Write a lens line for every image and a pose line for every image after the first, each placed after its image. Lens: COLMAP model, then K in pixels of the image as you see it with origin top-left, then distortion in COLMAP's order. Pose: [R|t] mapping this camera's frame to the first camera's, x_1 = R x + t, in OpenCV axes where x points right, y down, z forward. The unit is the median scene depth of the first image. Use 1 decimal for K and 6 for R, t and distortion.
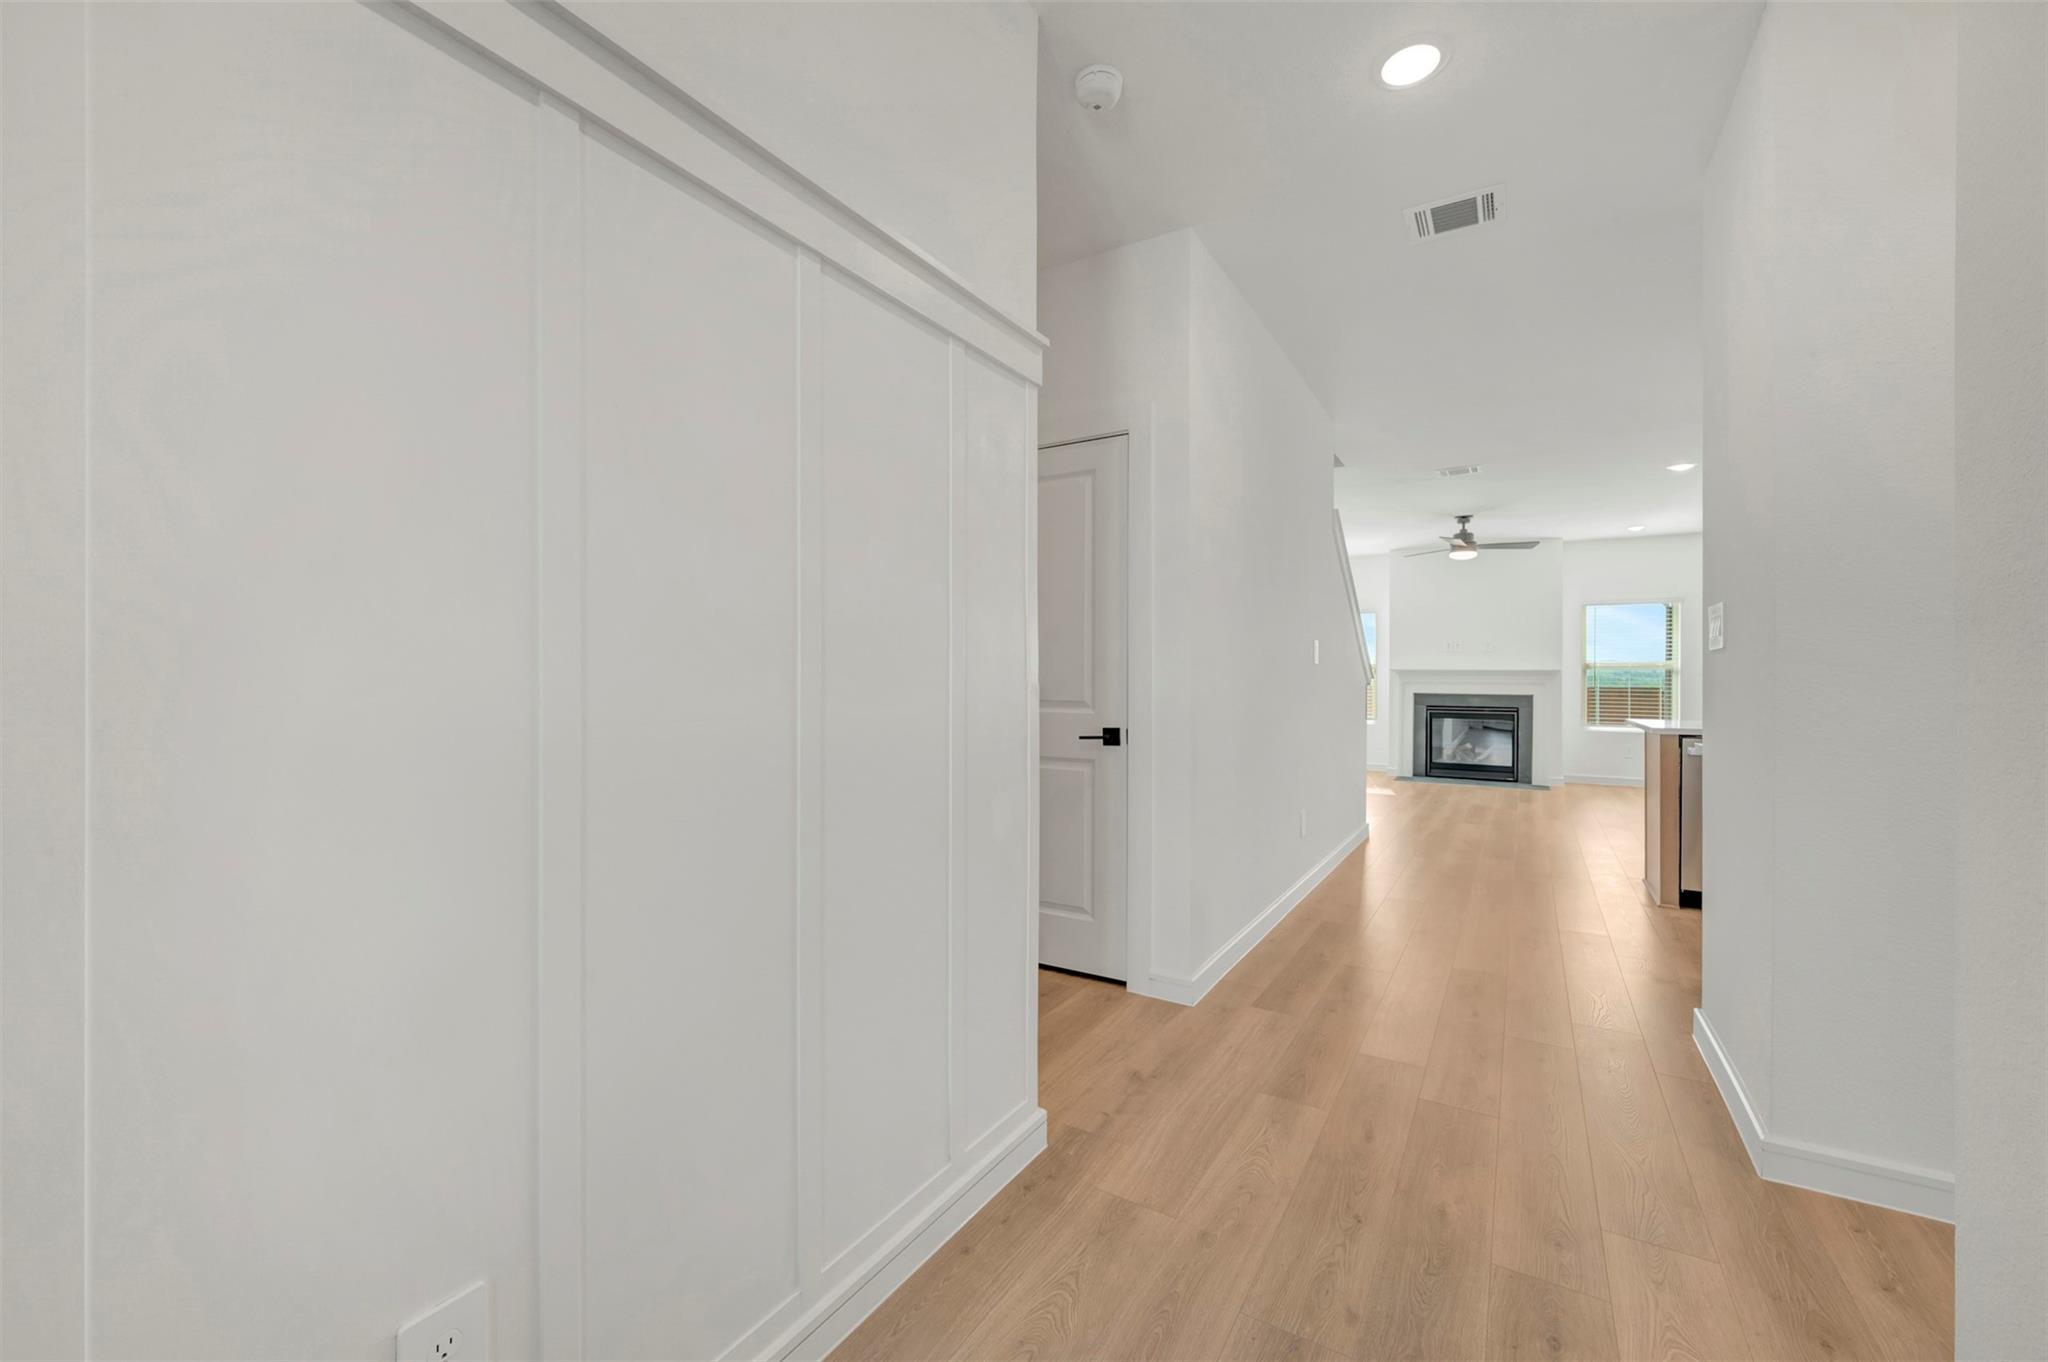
lens RADIAL K [[808.3, 0, 1023.5], [0, 808.3, 682.9], [0, 0, 1]] dist [-0.001723, 0.000506]
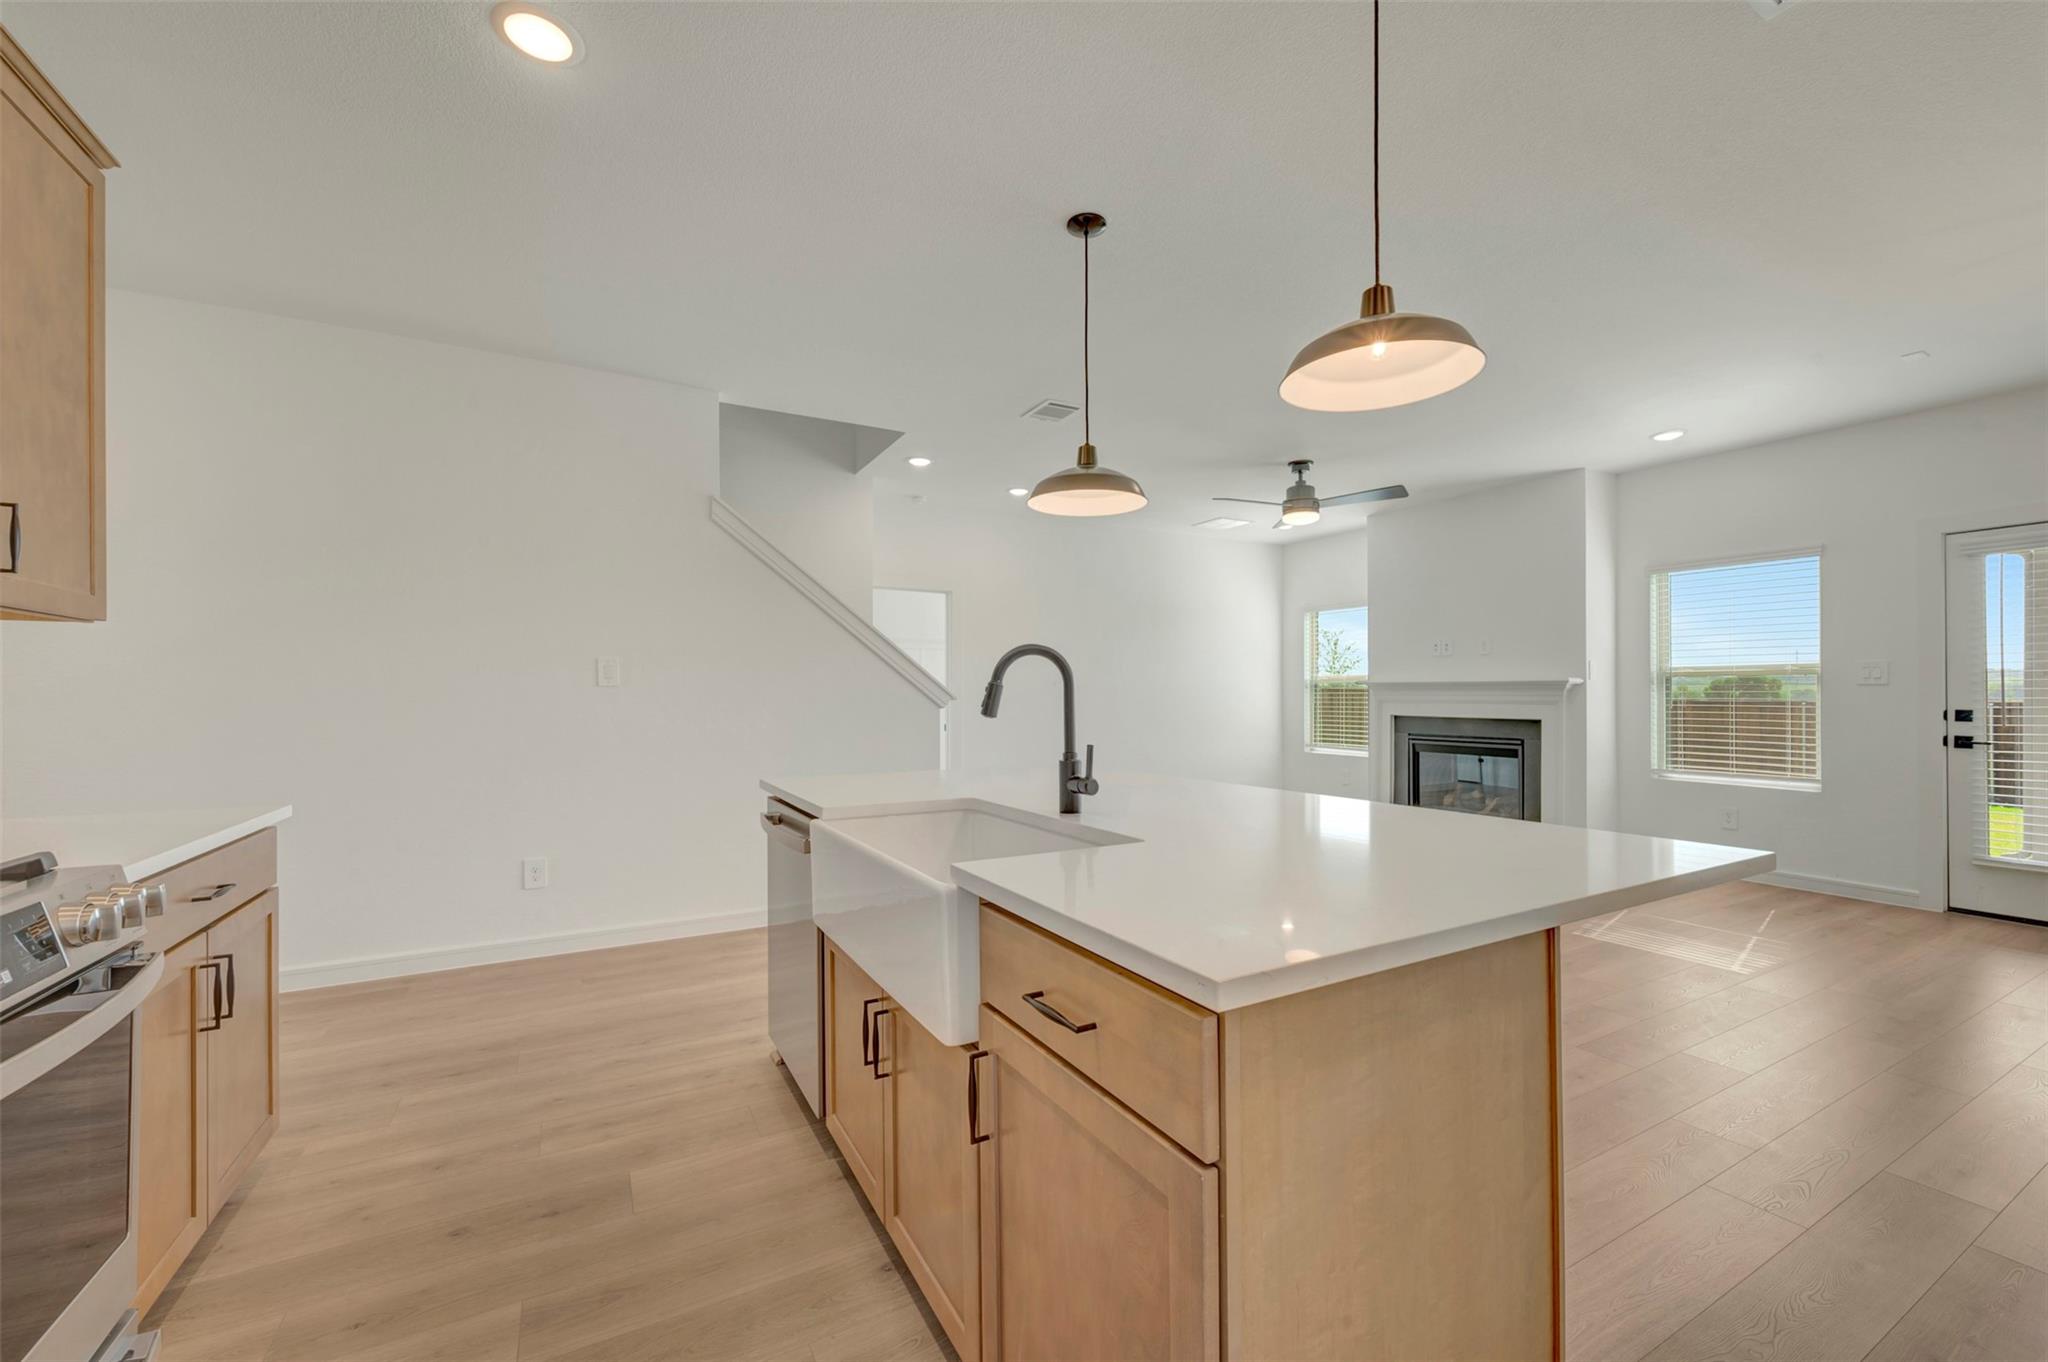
lens RADIAL K [[808.3, 0, 1023.9], [0, 808.3, 695.6], [0, 0, 1]] dist [-0.001723, 0.000506]
pose [[0.874299, -0.006662, -0.485342, 0.567580], [0.002770, 0.999958, -0.008736, 0.000661], [0.485380, 0.006294, 0.874281, 0.229388]]
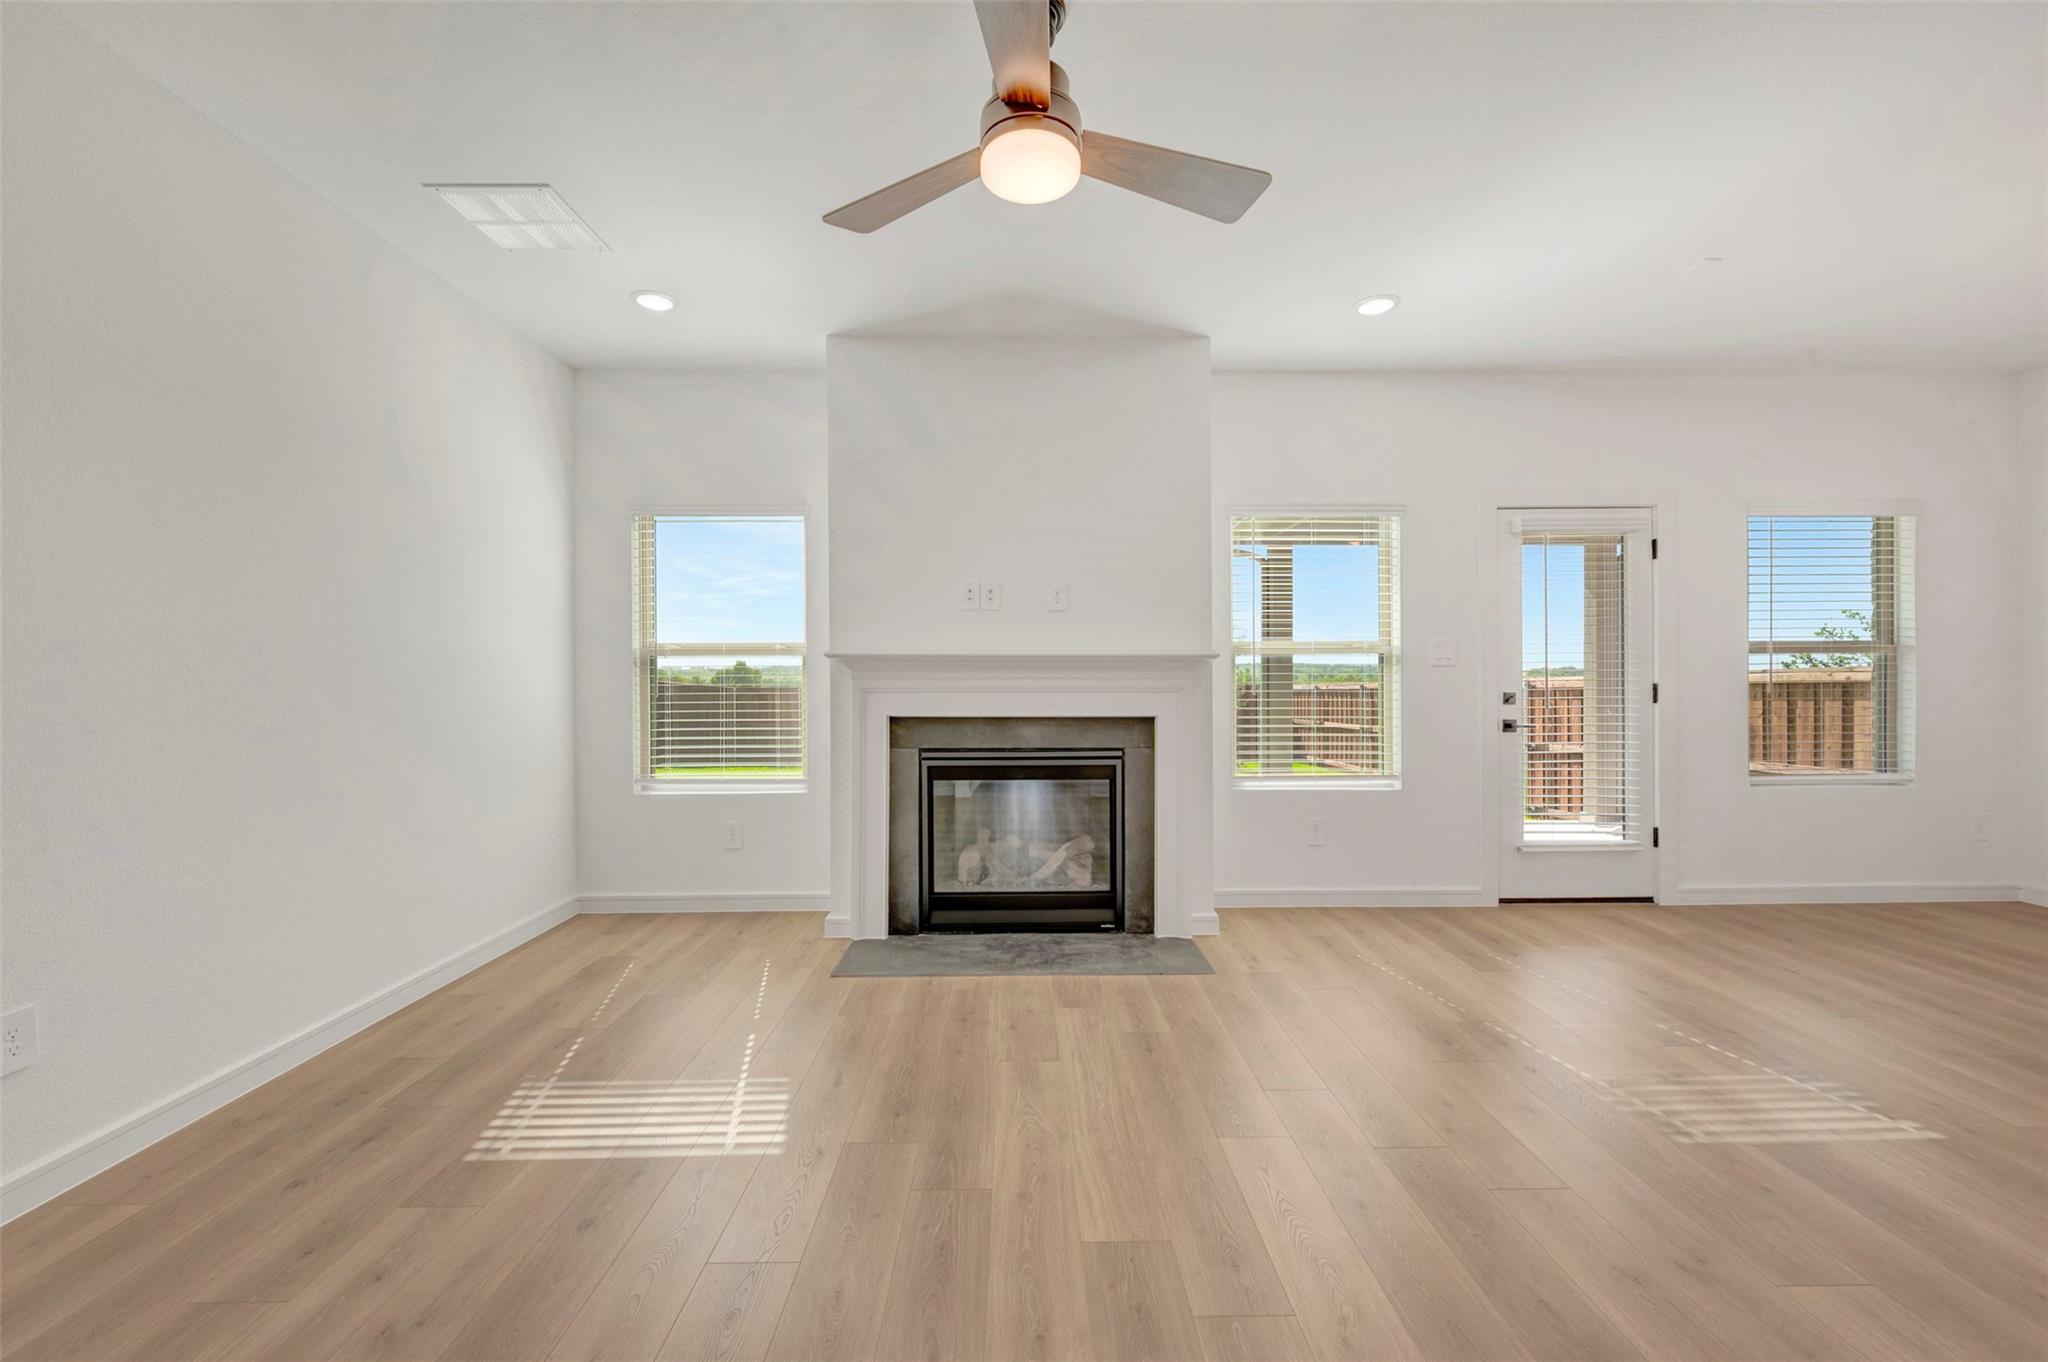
lens RADIAL K [[808.3, 0, 1020.7], [0, 808.3, 681.5], [0, 0, 1]] dist [-0.001723, 0.000506]
pose [[0.836742, -0.012873, 0.547446, 0.340789], [0.012682, 0.999911, 0.004130, -0.004962], [-0.547450, 0.003487, 0.836831, 0.674344]]
